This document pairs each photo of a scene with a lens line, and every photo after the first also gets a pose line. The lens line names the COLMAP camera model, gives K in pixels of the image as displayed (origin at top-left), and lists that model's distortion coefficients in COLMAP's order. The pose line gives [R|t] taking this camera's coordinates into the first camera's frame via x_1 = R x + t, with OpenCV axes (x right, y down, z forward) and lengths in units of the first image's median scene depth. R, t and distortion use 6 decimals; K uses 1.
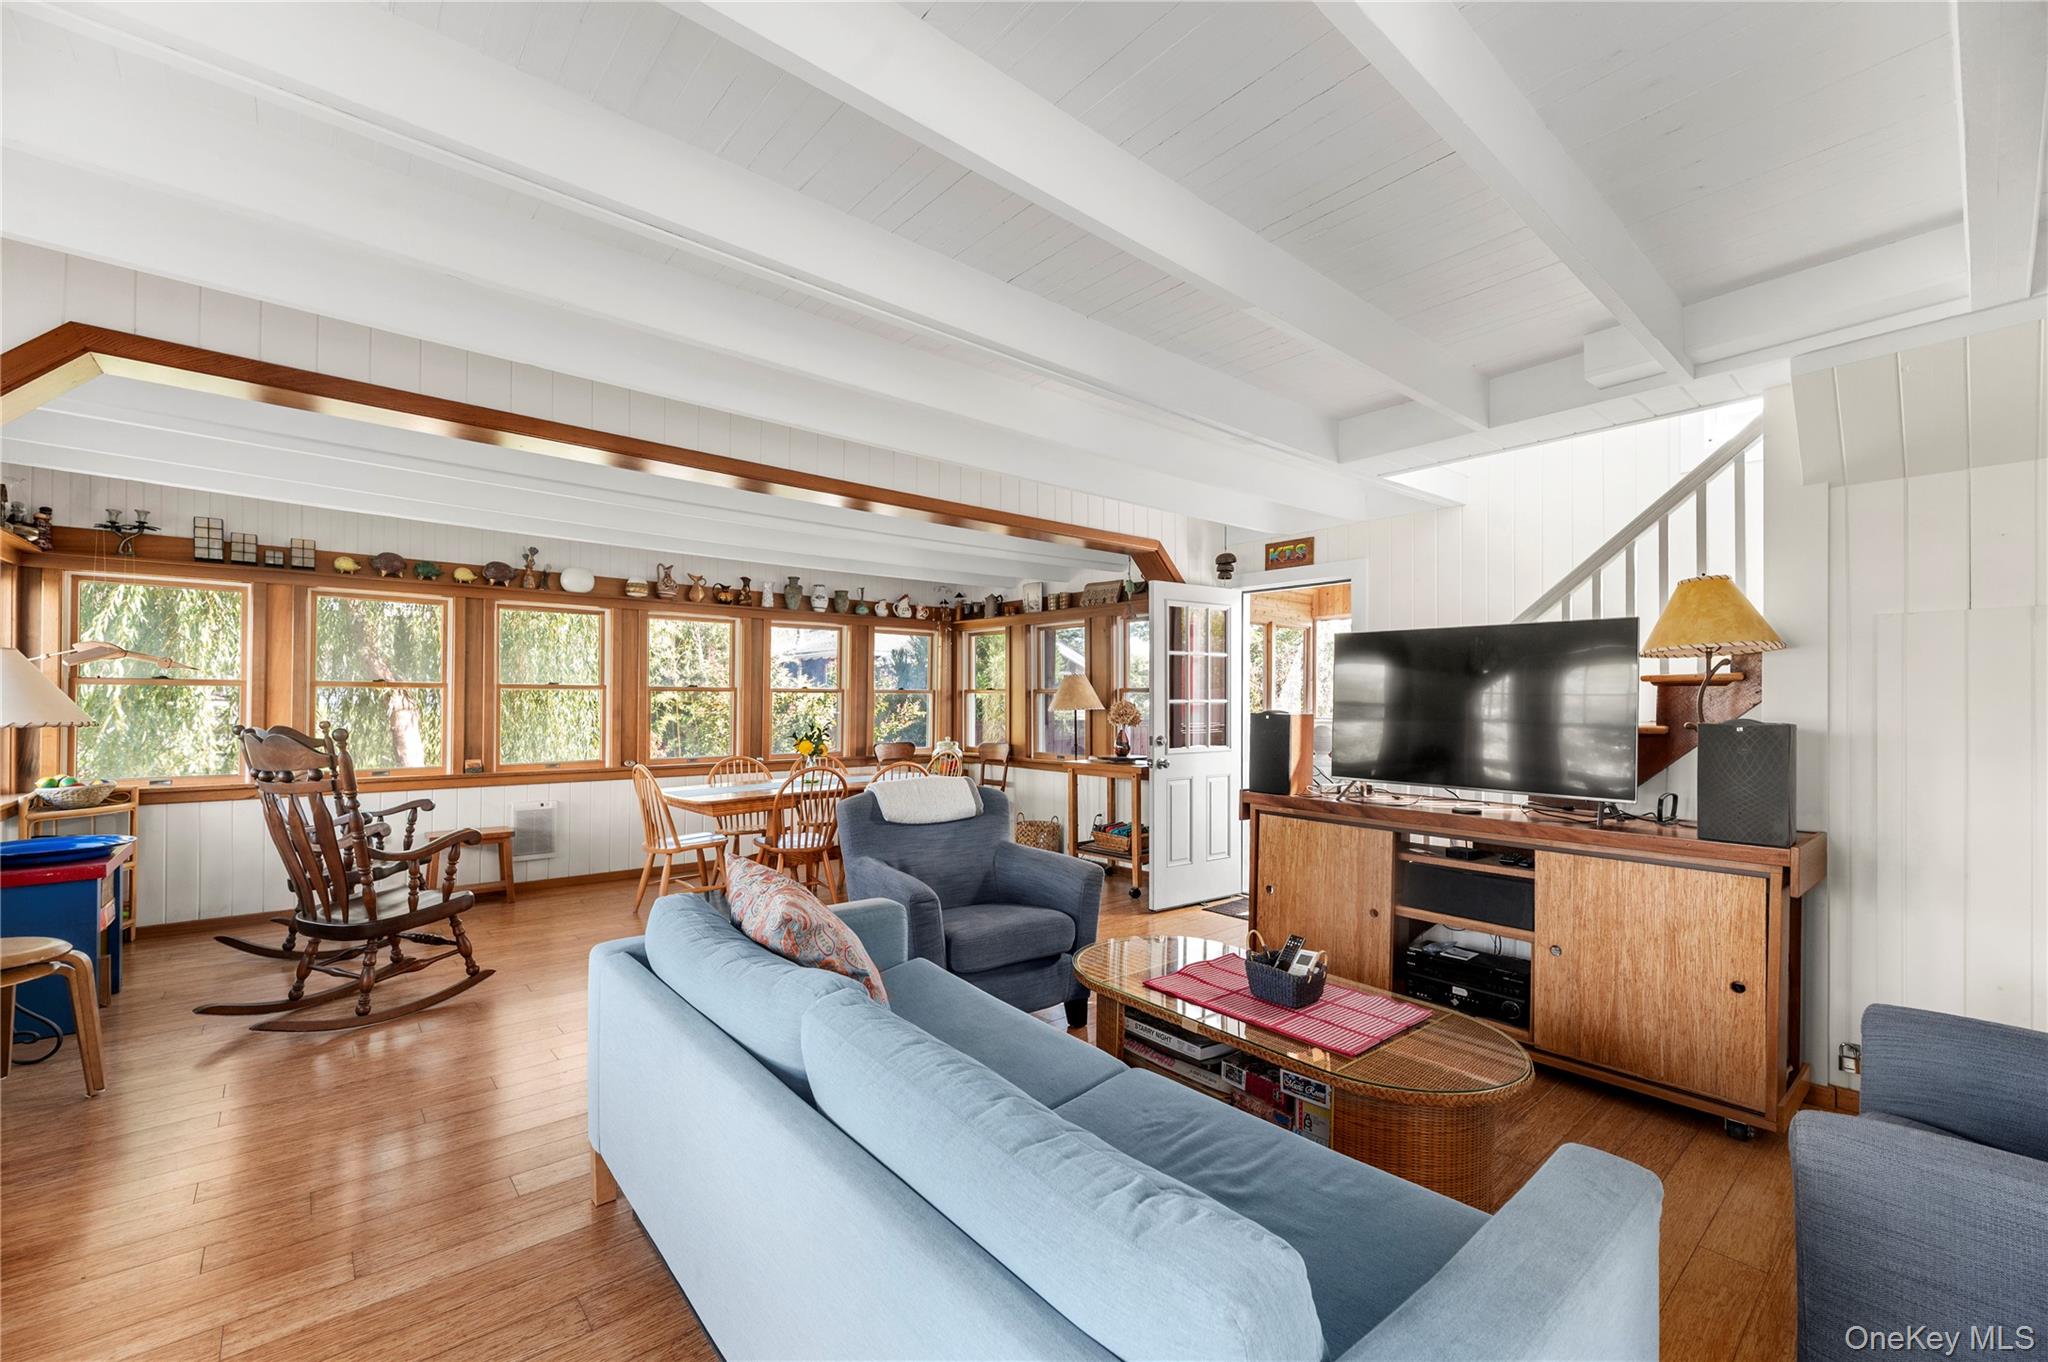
lens RADIAL K [[818.5, 0, 1024.6], [0, 818.5, 691.1], [0, 0, 1]] dist [-0.001724, 0.000678]
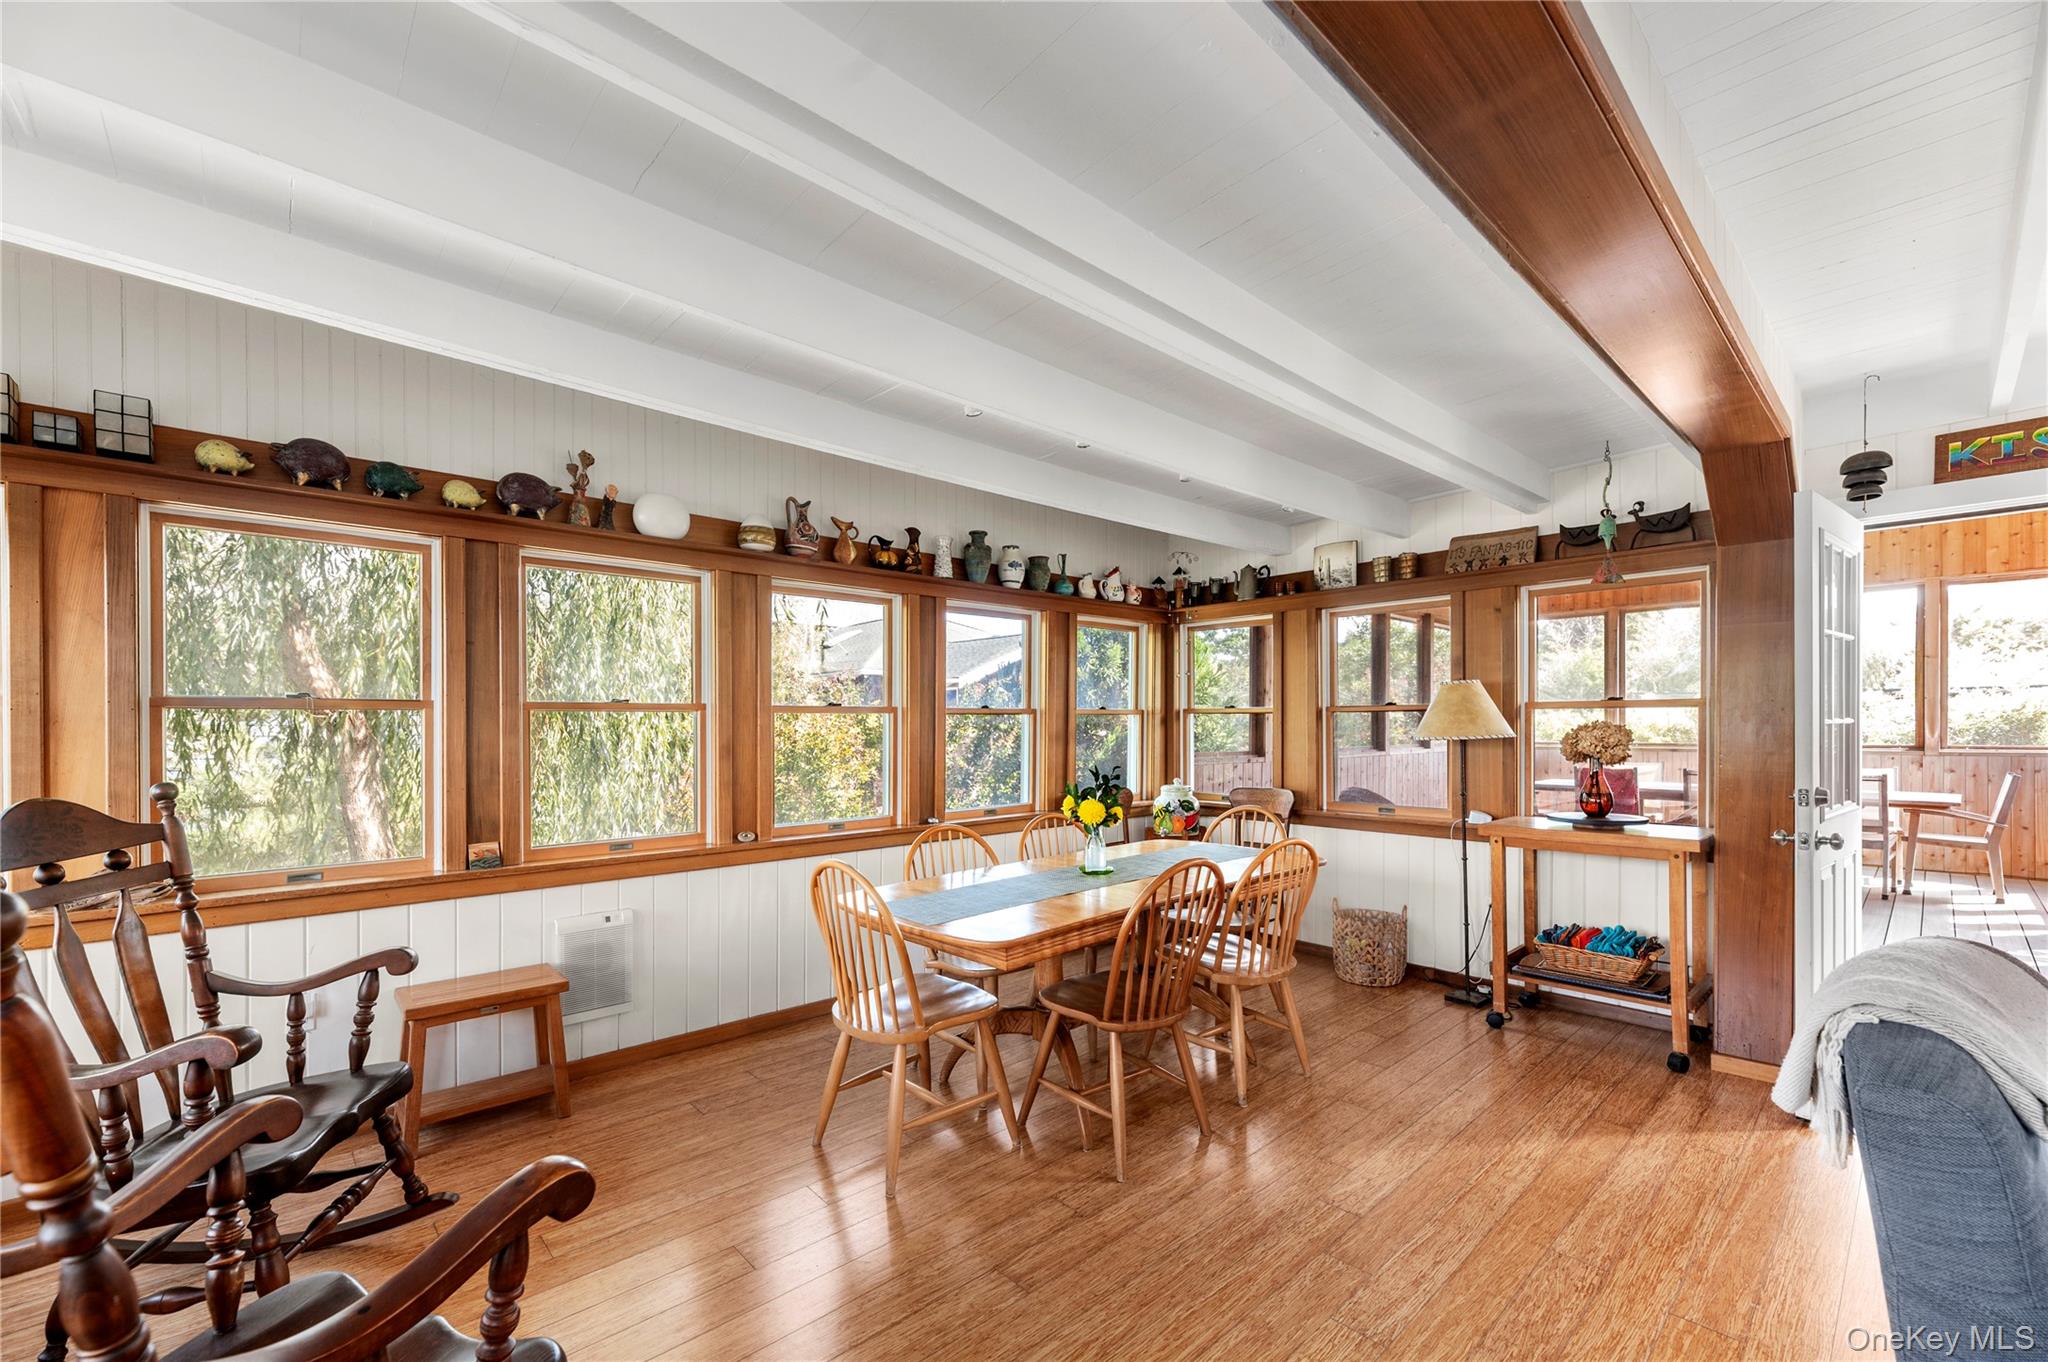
lens RADIAL K [[818.5, 0, 1014.2], [0, 818.5, 724.0], [0, 0, 1]] dist [-0.001724, 0.000678]
pose [[0.999728, -0.009337, 0.021356, -0.317814], [0.009113, 0.999903, 0.010563, 0.003069], [-0.021453, -0.010366, 0.999716, 0.431035]]
